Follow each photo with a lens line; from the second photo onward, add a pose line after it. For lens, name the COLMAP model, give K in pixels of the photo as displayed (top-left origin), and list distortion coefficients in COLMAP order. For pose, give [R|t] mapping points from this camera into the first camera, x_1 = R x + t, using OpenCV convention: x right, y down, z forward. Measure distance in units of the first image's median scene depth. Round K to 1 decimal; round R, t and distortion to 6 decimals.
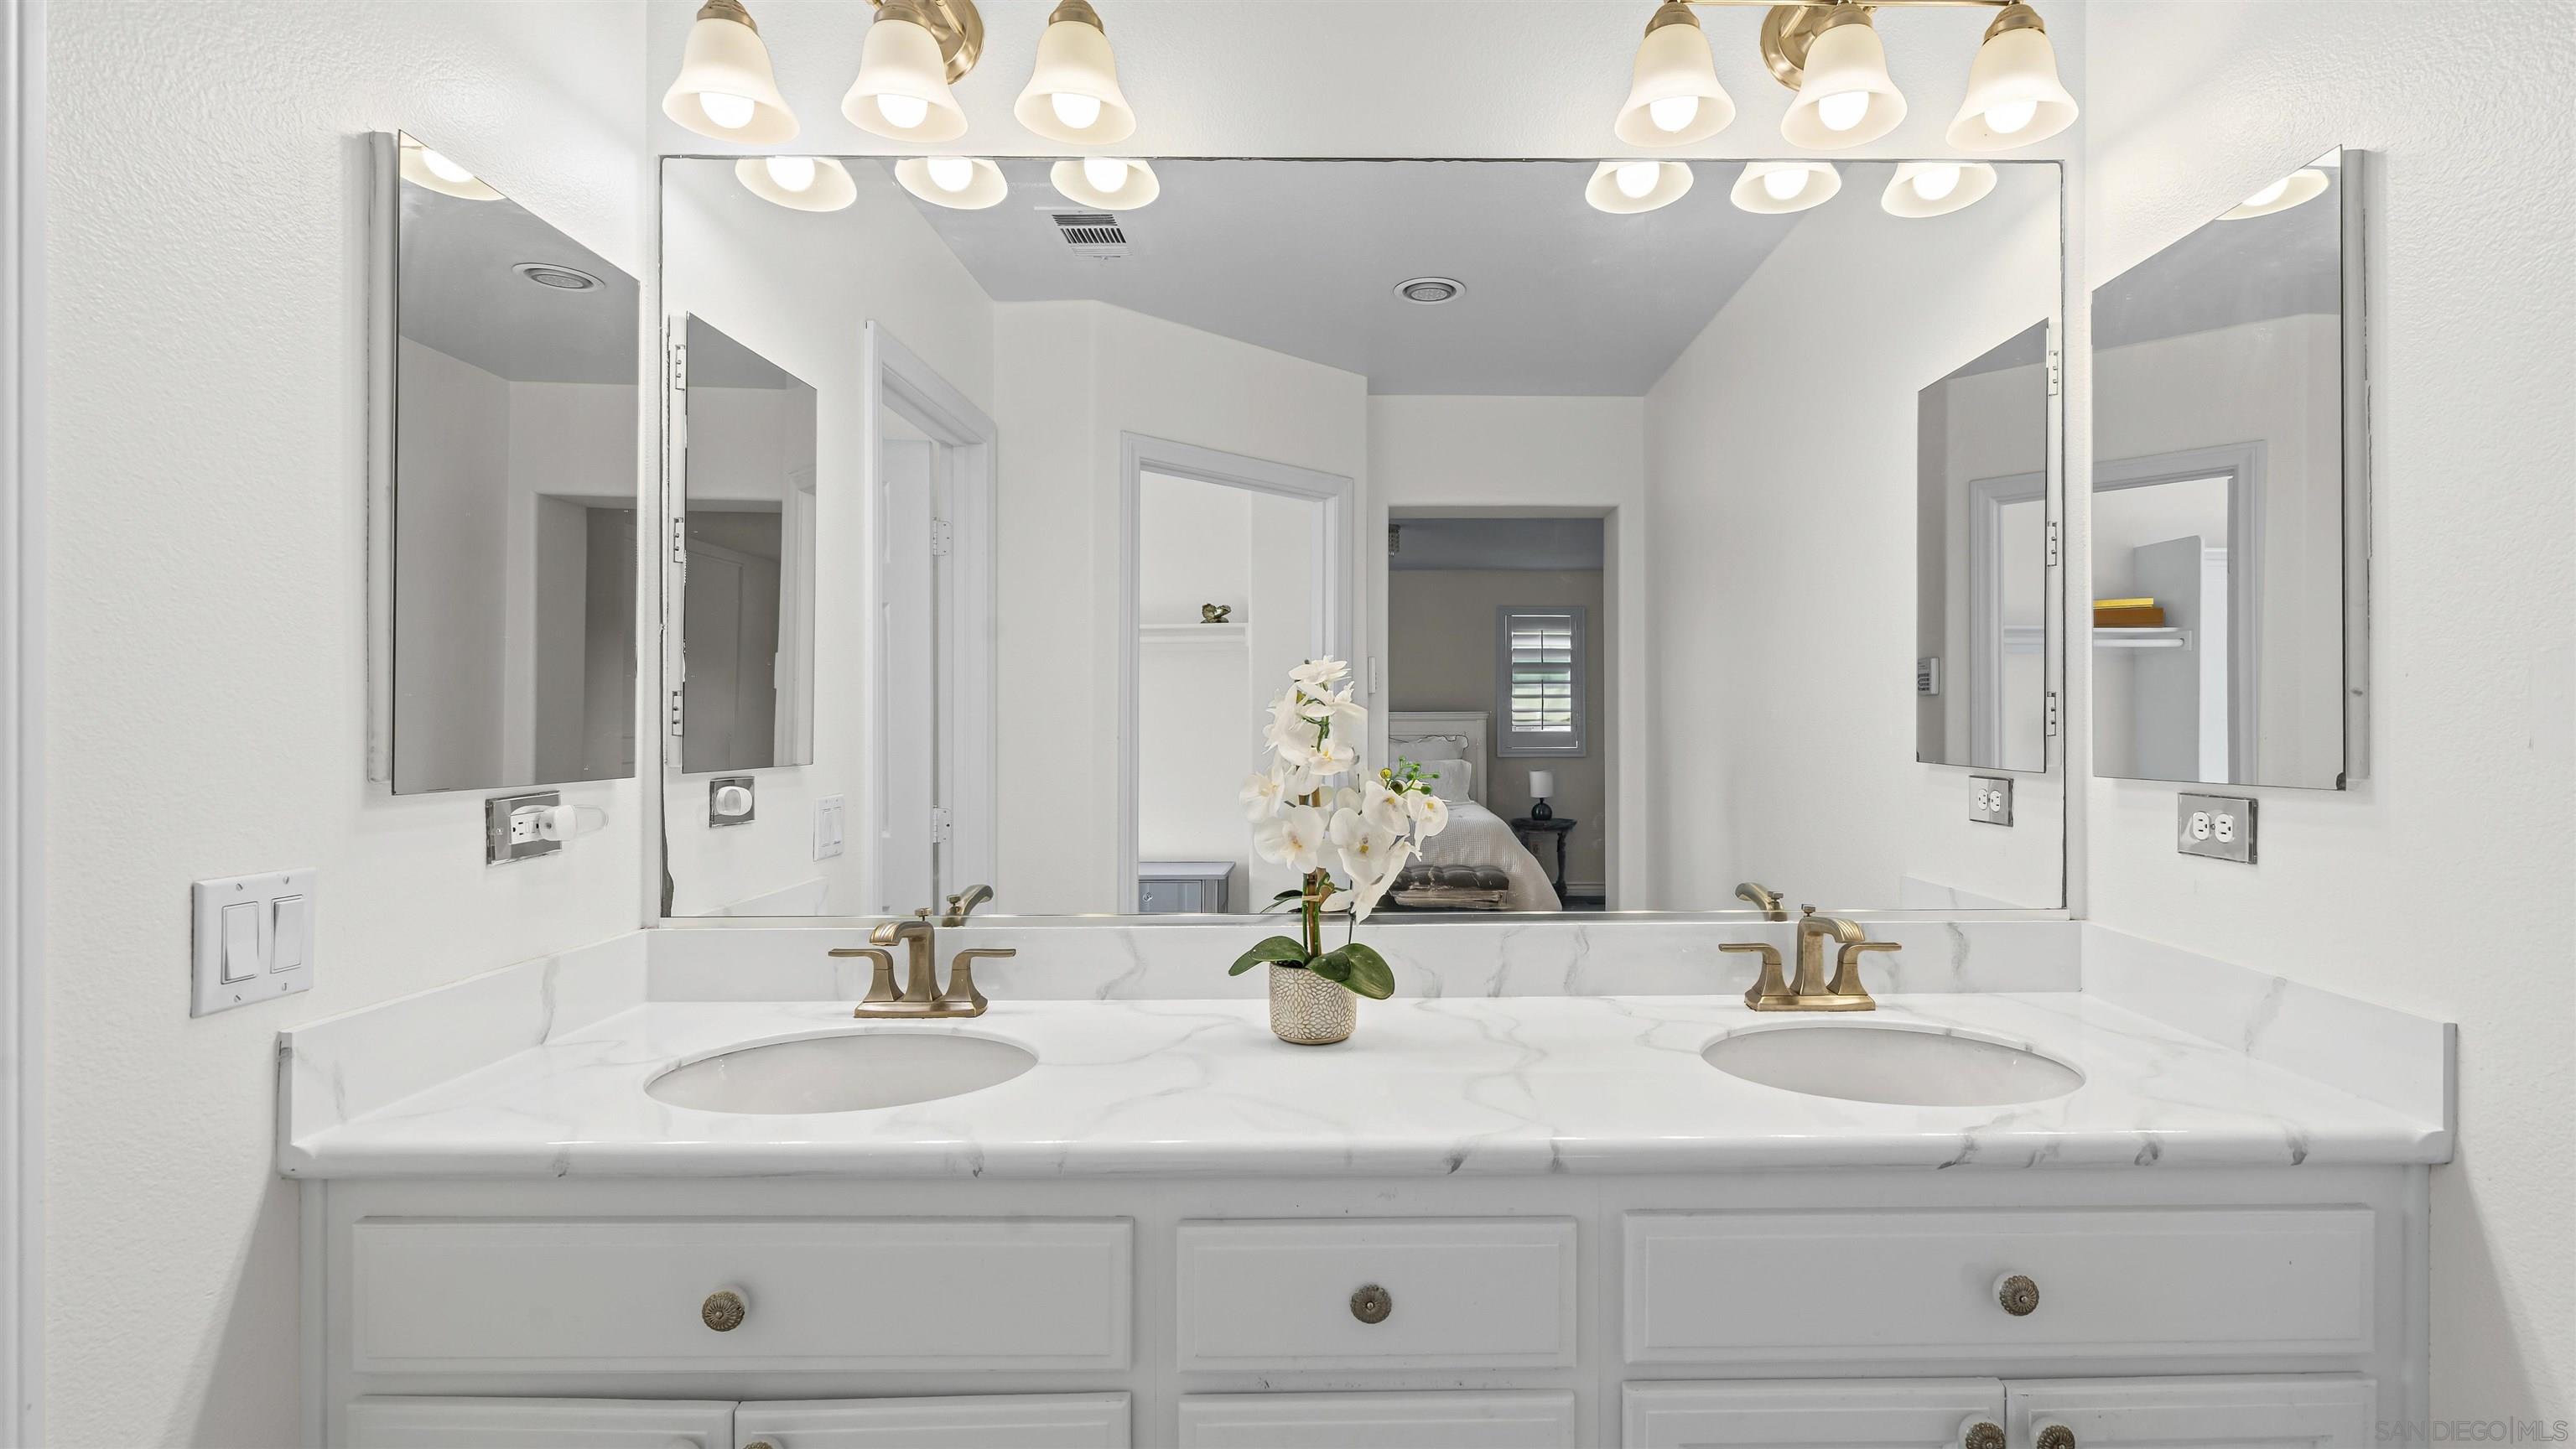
lens RADIAL K [[1188.1, 0, 1361.5], [0, 1188.1, 717.0], [0, 0, 1]] dist [-0.019338, 0.010557]
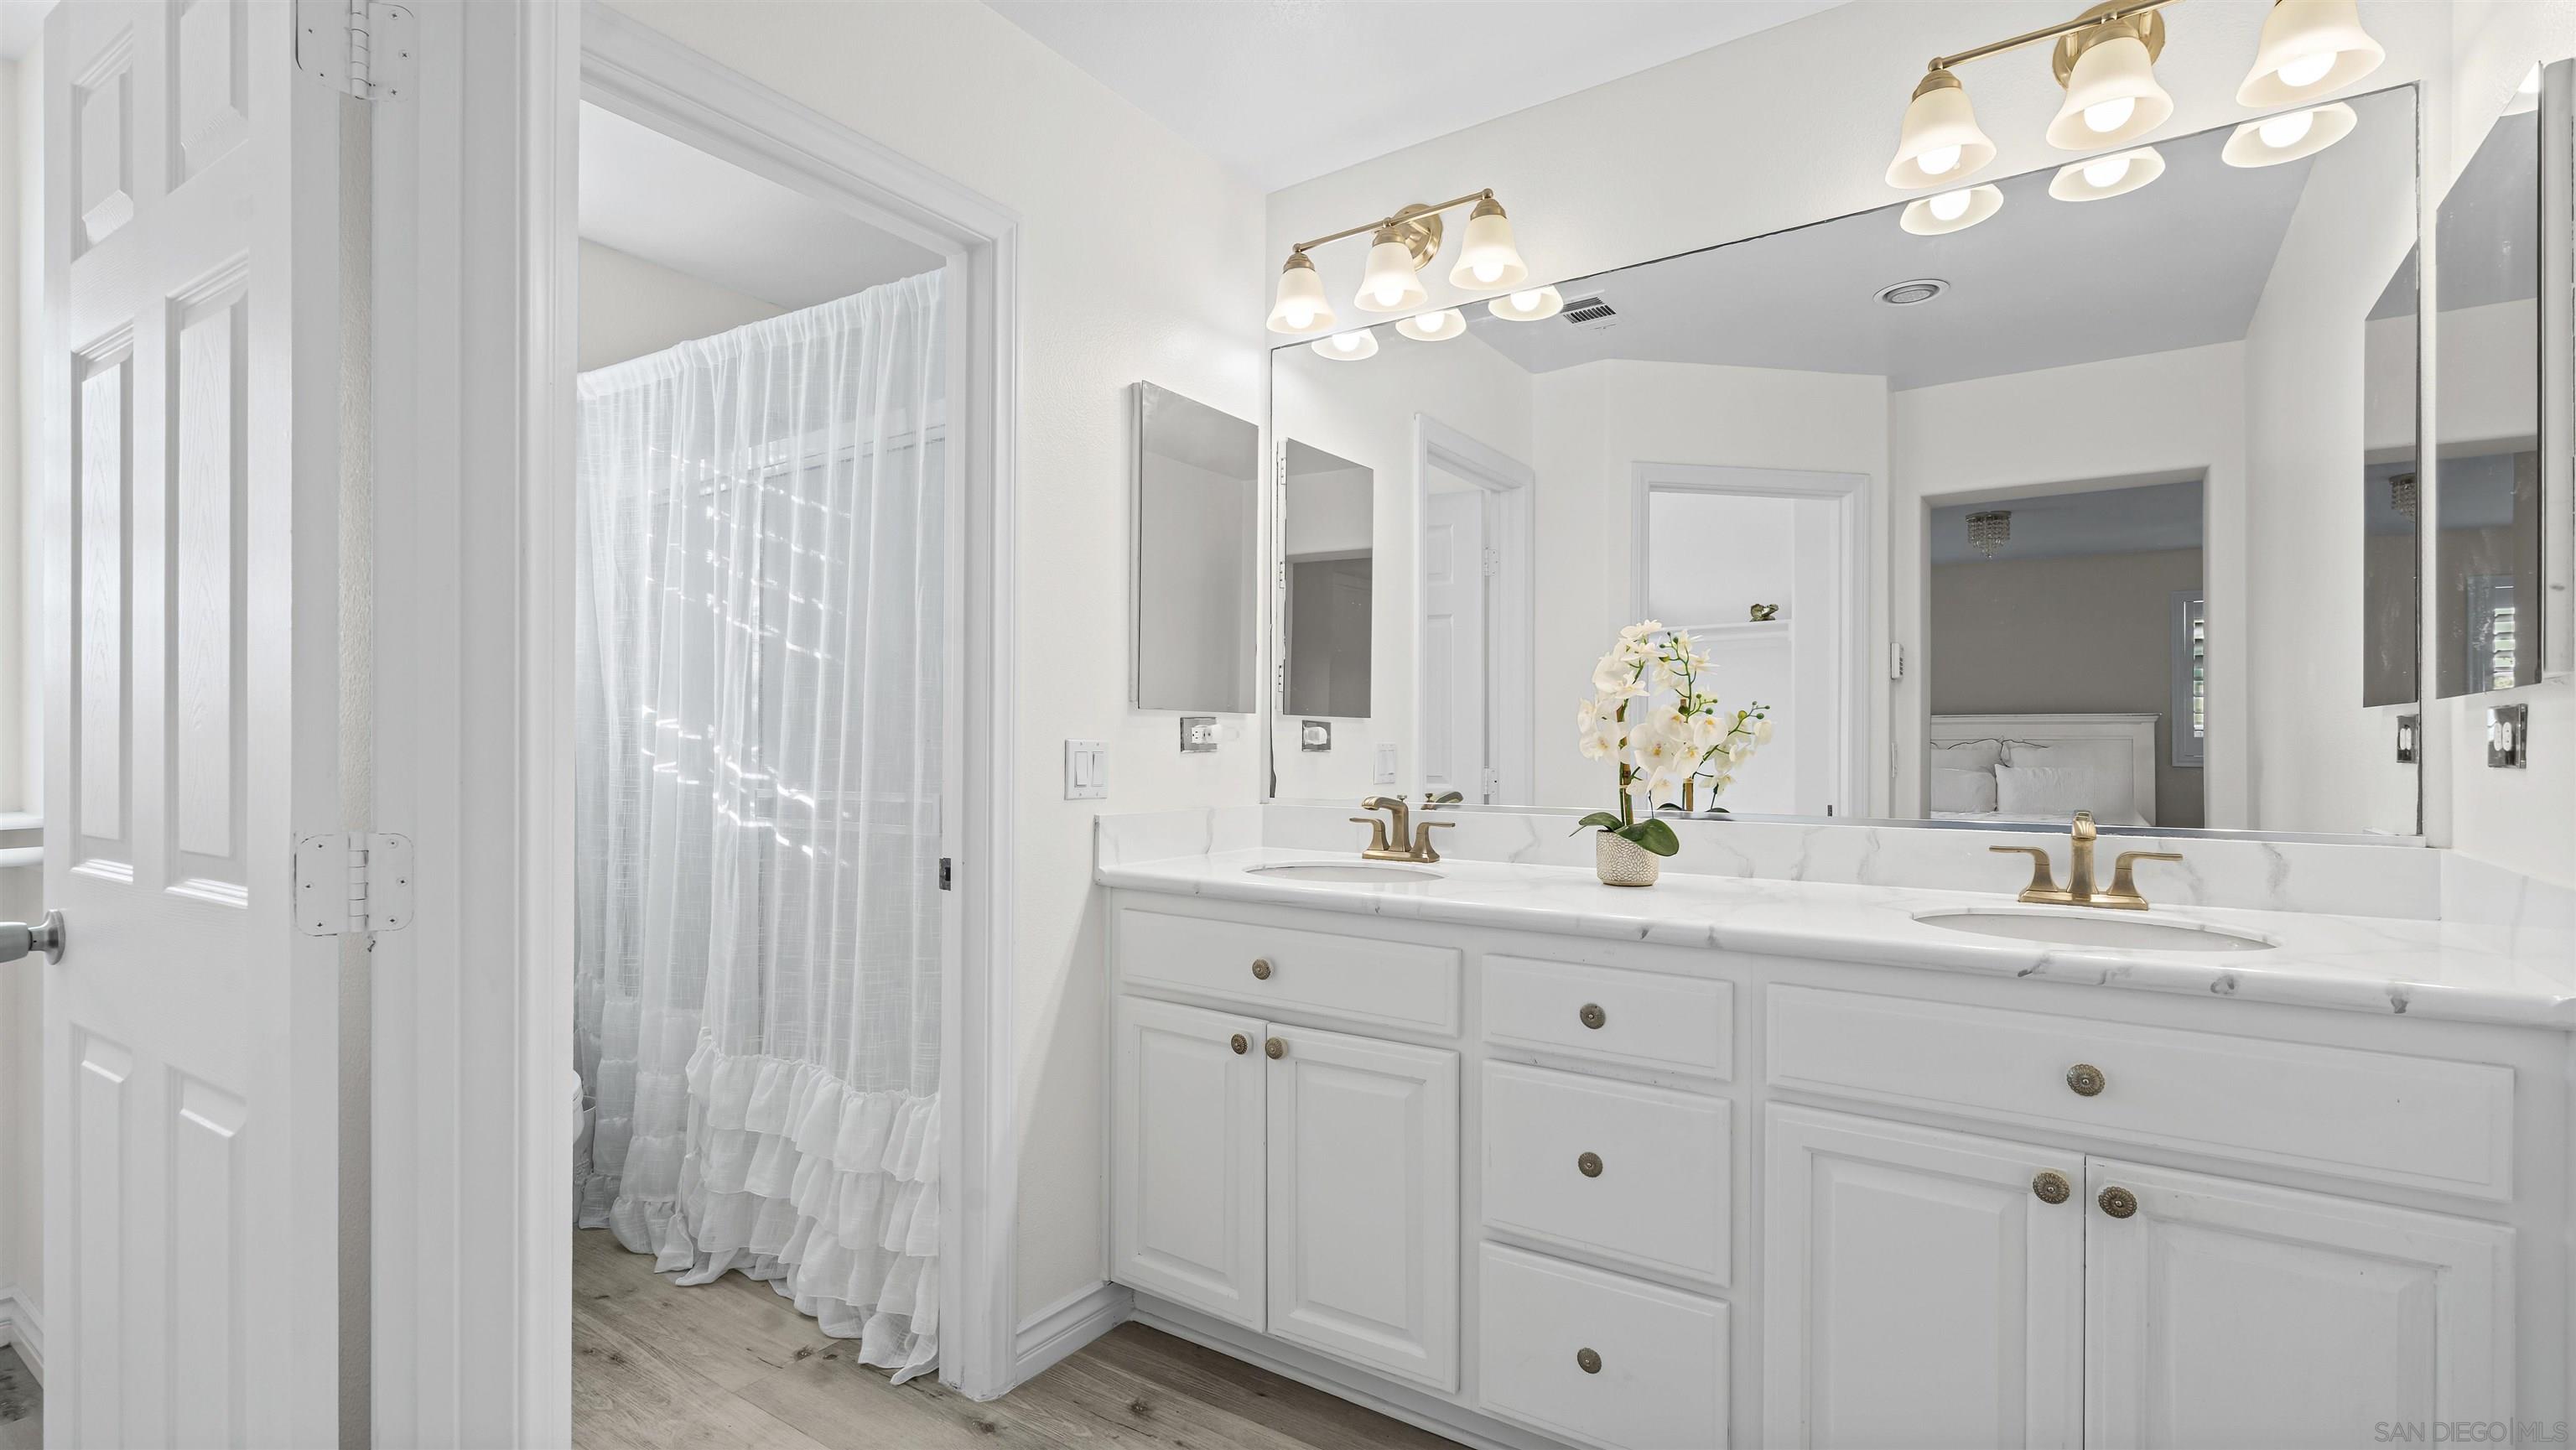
lens RADIAL K [[1154.9, 0, 1272.7], [0, 1154.9, 728.0], [0, 0, 1]] dist [-0.000003, 0.000115]
pose [[0.811790, -0.001567, -0.583947, 0.405469], [-0.003338, 0.999968, -0.007324, 0.087459], [0.583940, 0.007895, 0.811759, -0.368821]]
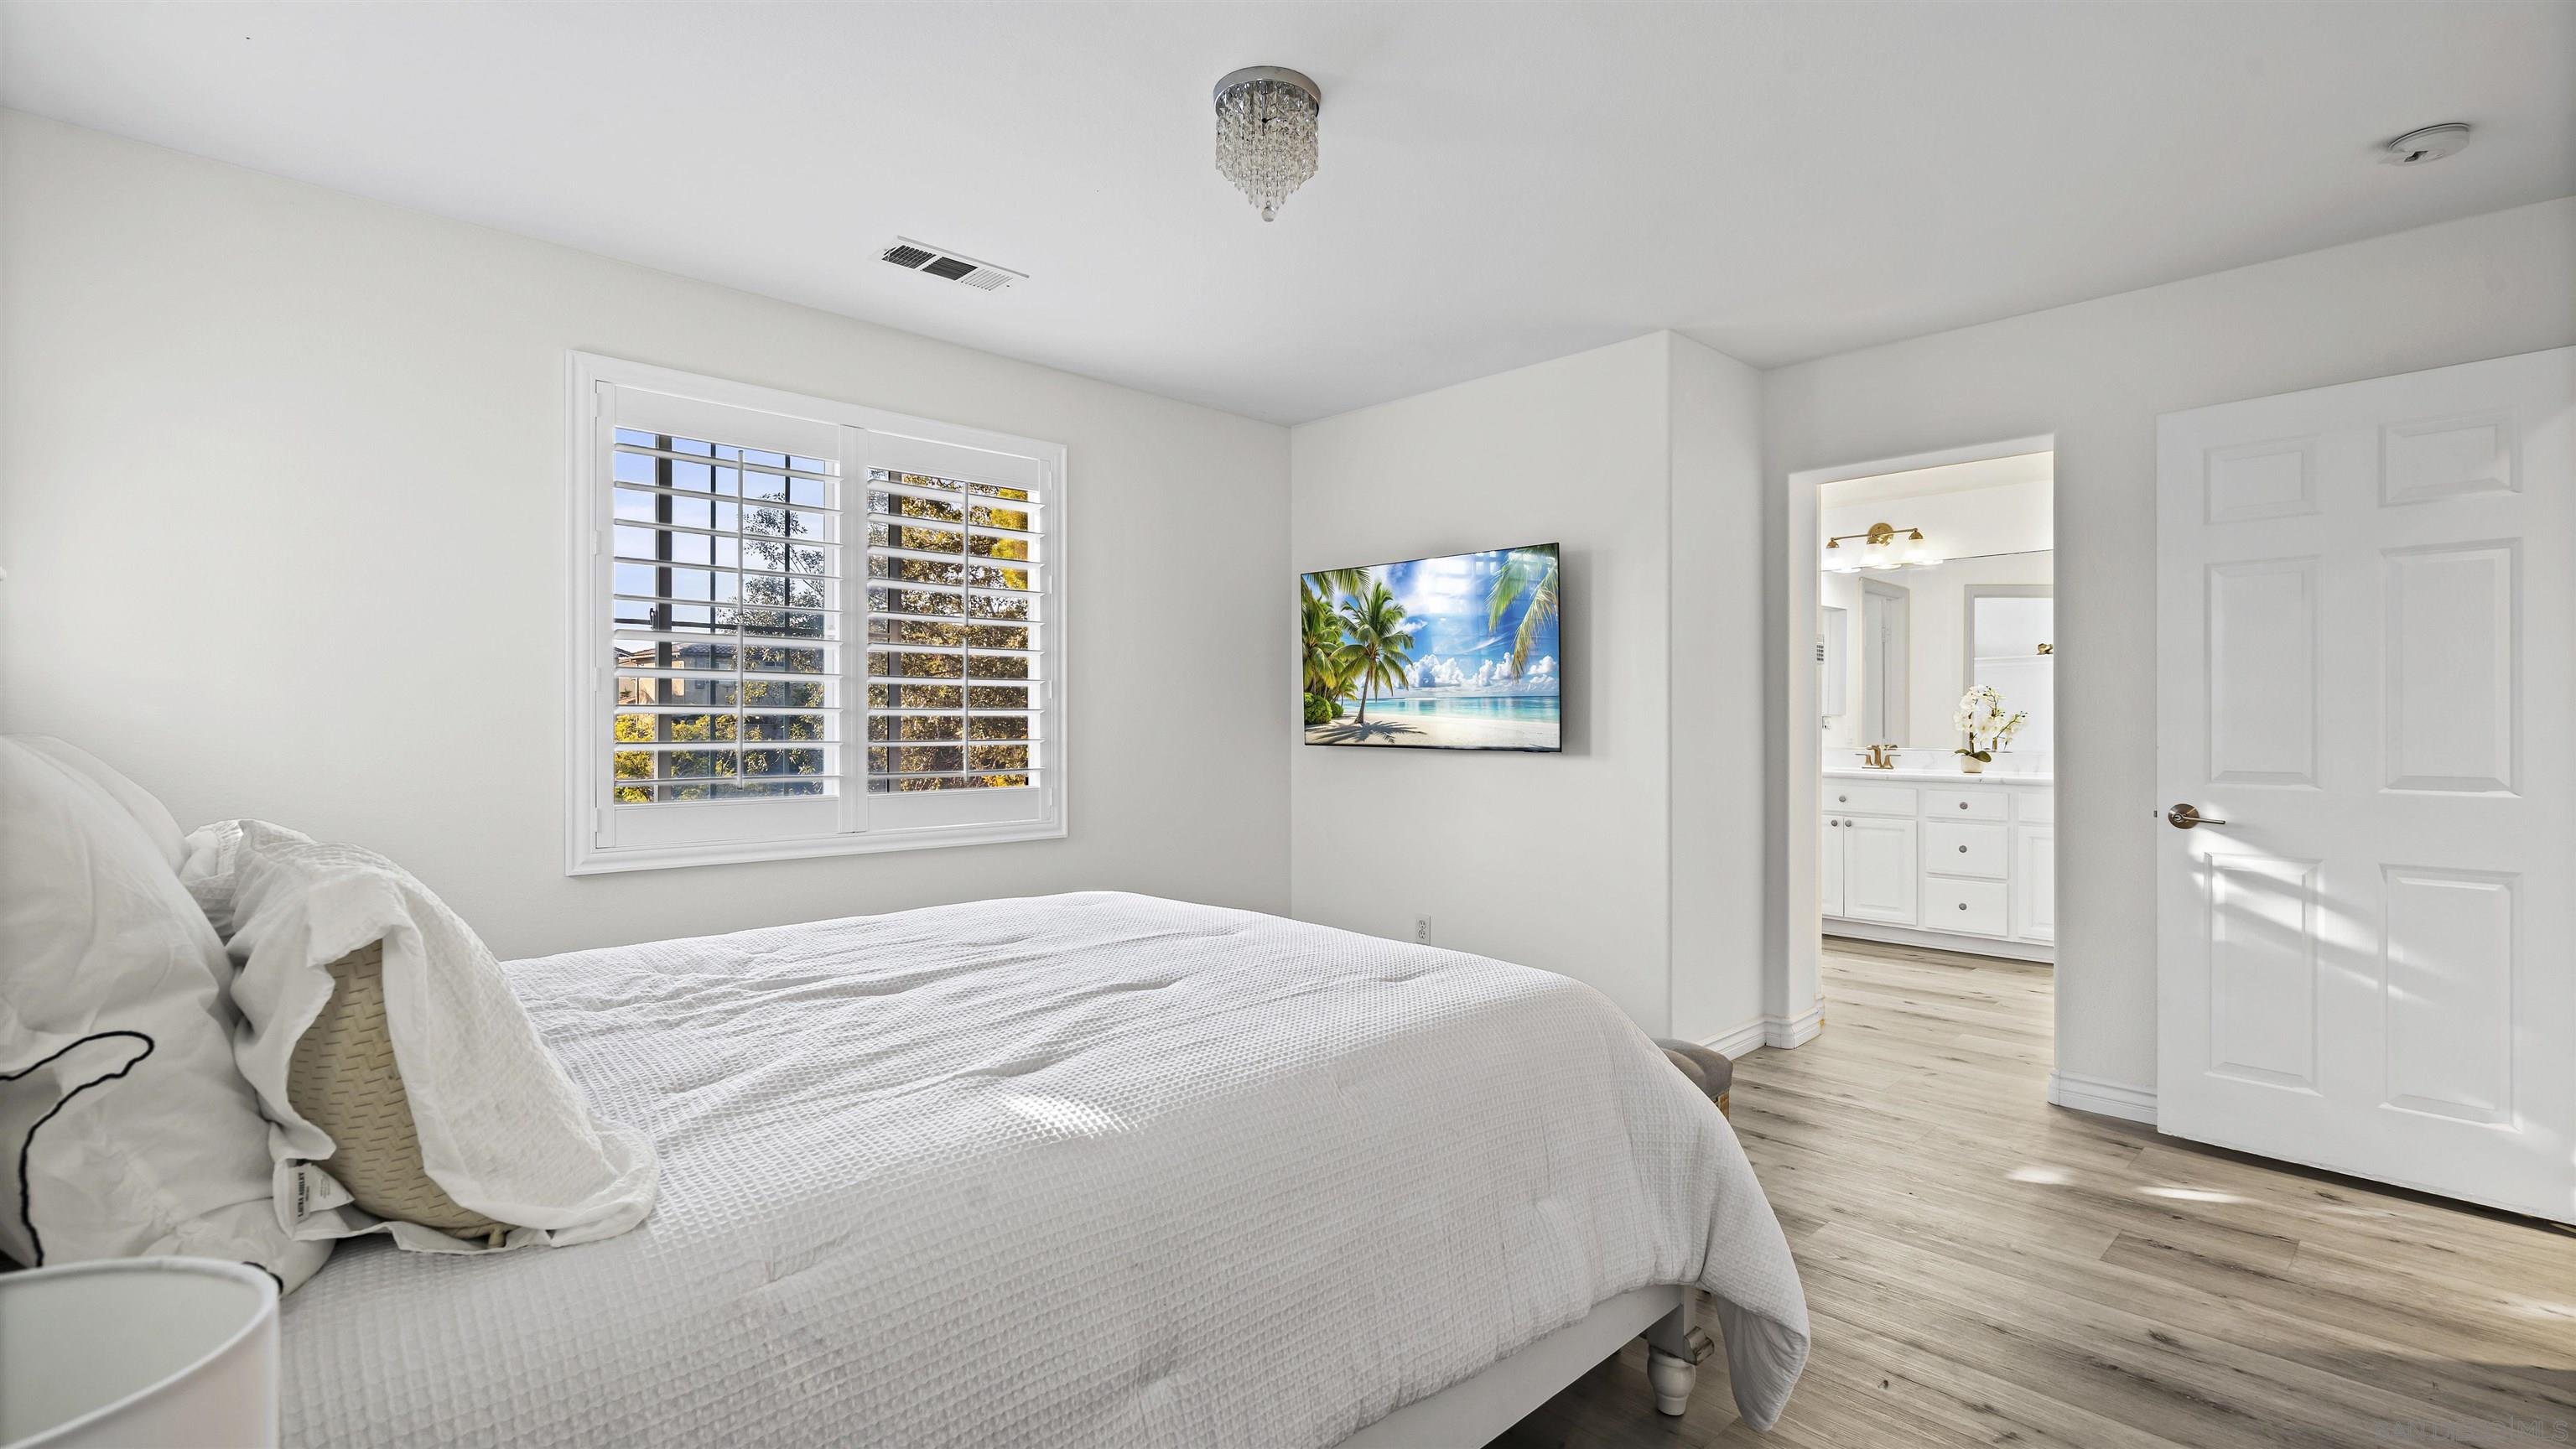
lens RADIAL K [[1154.9, 0, 1272.7], [0, 1154.9, 727.5], [0, 0, 1]] dist [-0.000003, 0.000115]
pose [[0.668202, 0.006400, -0.743952, 1.326259], [0.004938, 0.999903, 0.013037, 0.034547], [0.743963, -0.012385, 0.668106, -3.557059]]
